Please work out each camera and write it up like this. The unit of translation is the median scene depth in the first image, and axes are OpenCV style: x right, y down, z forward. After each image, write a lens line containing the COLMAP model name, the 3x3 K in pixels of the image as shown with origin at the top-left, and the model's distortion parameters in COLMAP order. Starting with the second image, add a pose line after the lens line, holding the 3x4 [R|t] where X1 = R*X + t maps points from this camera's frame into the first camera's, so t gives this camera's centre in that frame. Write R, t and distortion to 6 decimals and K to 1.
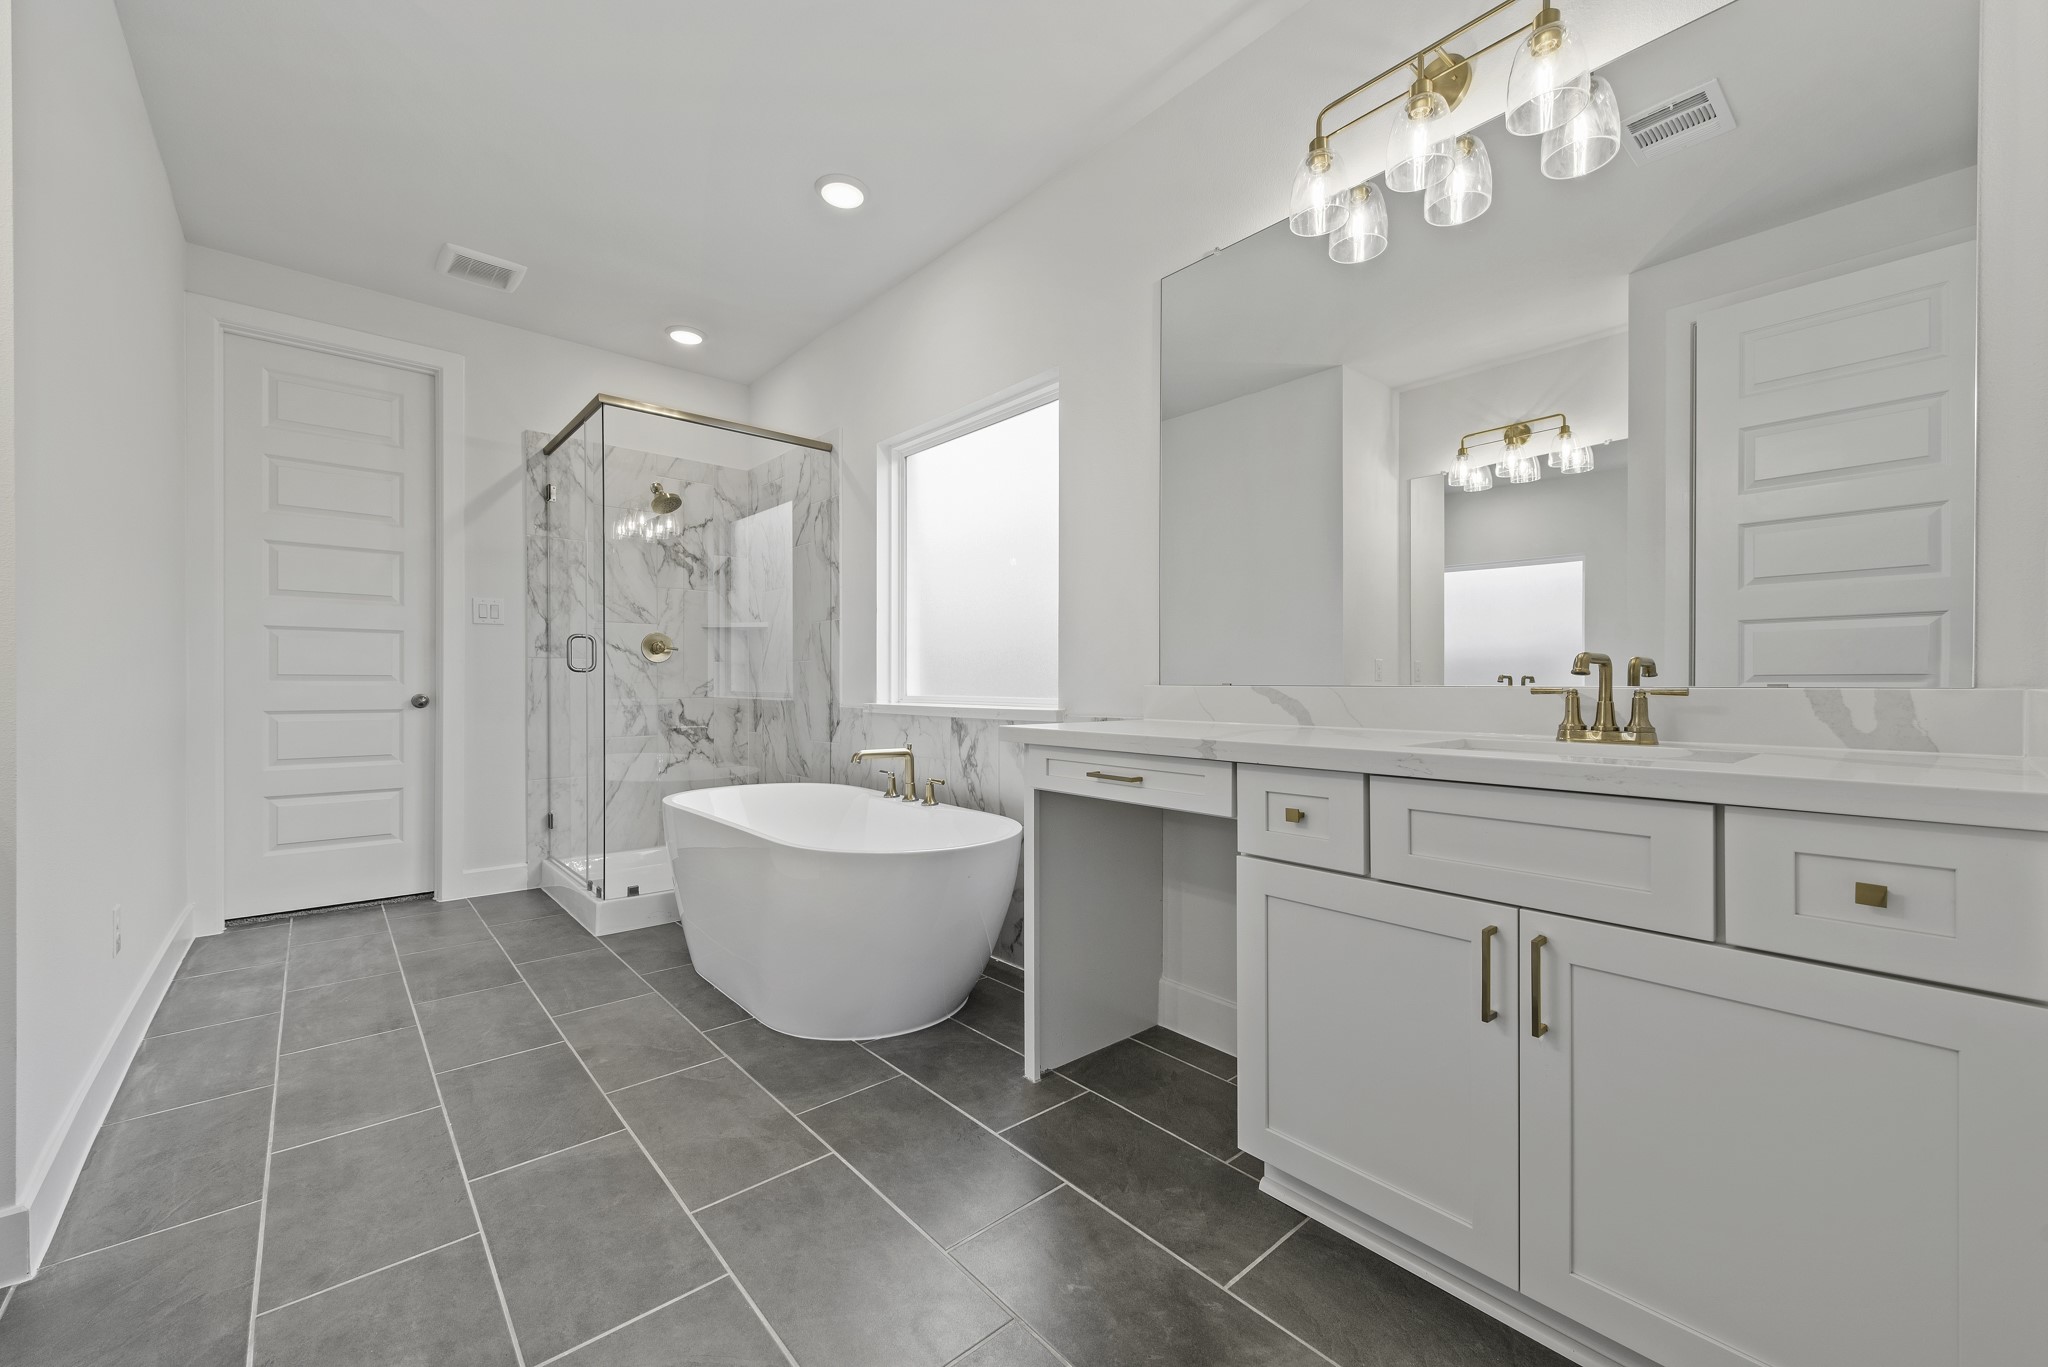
lens RADIAL K [[811.4, 0, 1031.7], [0, 811.4, 687.7], [0, 0, 1]] dist [0.006595, -0.002312]
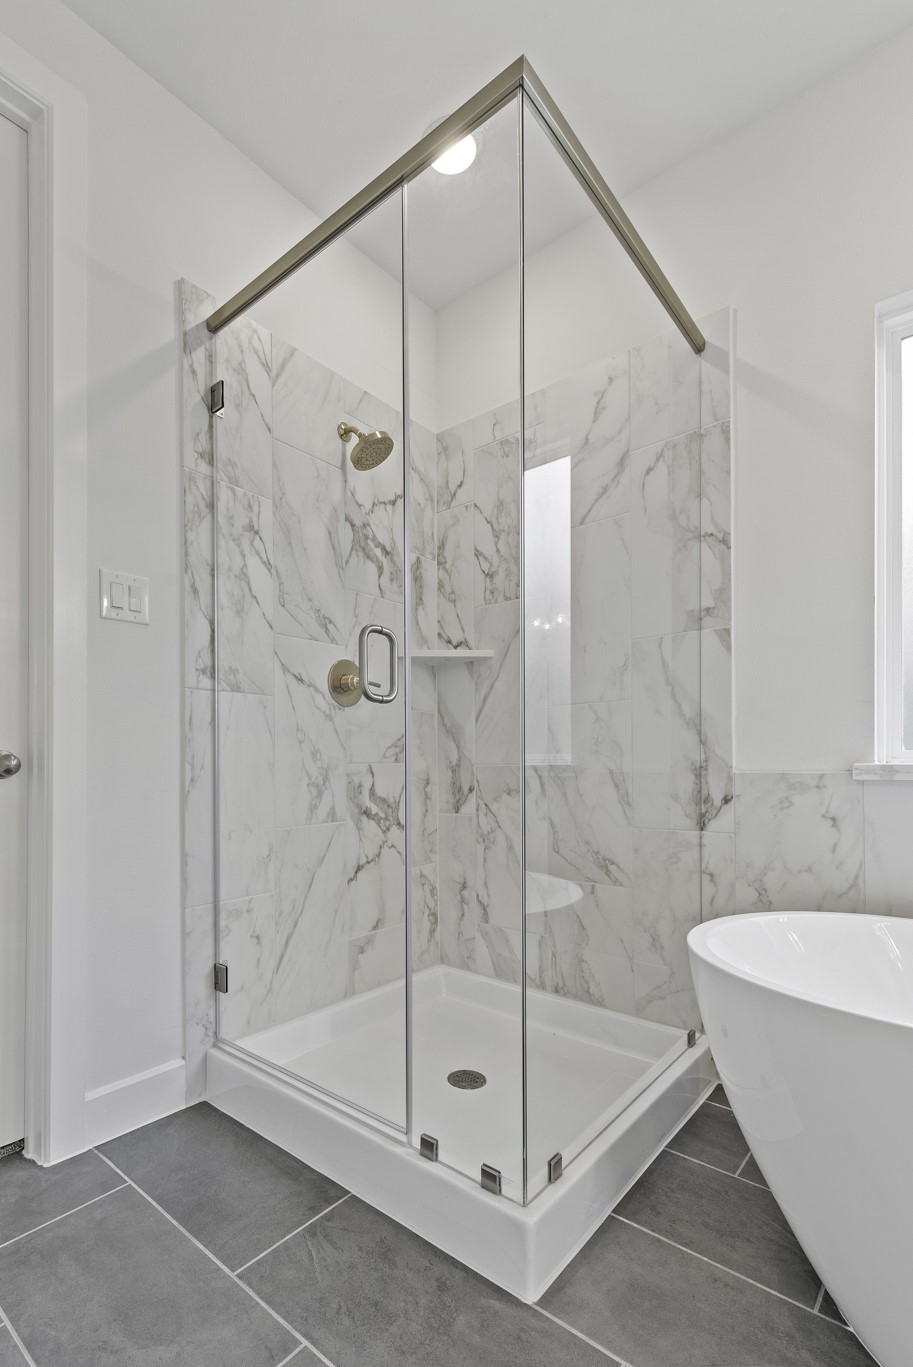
lens RADIAL K [[651.9, 0, 410.6], [0, 651.9, 762.2], [0, 0, 1]] dist [0.006091, -0.000431]
pose [[0.992550, -0.004327, 0.121759, -0.517924], [0.005450, 0.999946, -0.008892, 0.018793], [-0.121714, 0.009490, 0.992520, 0.535874]]
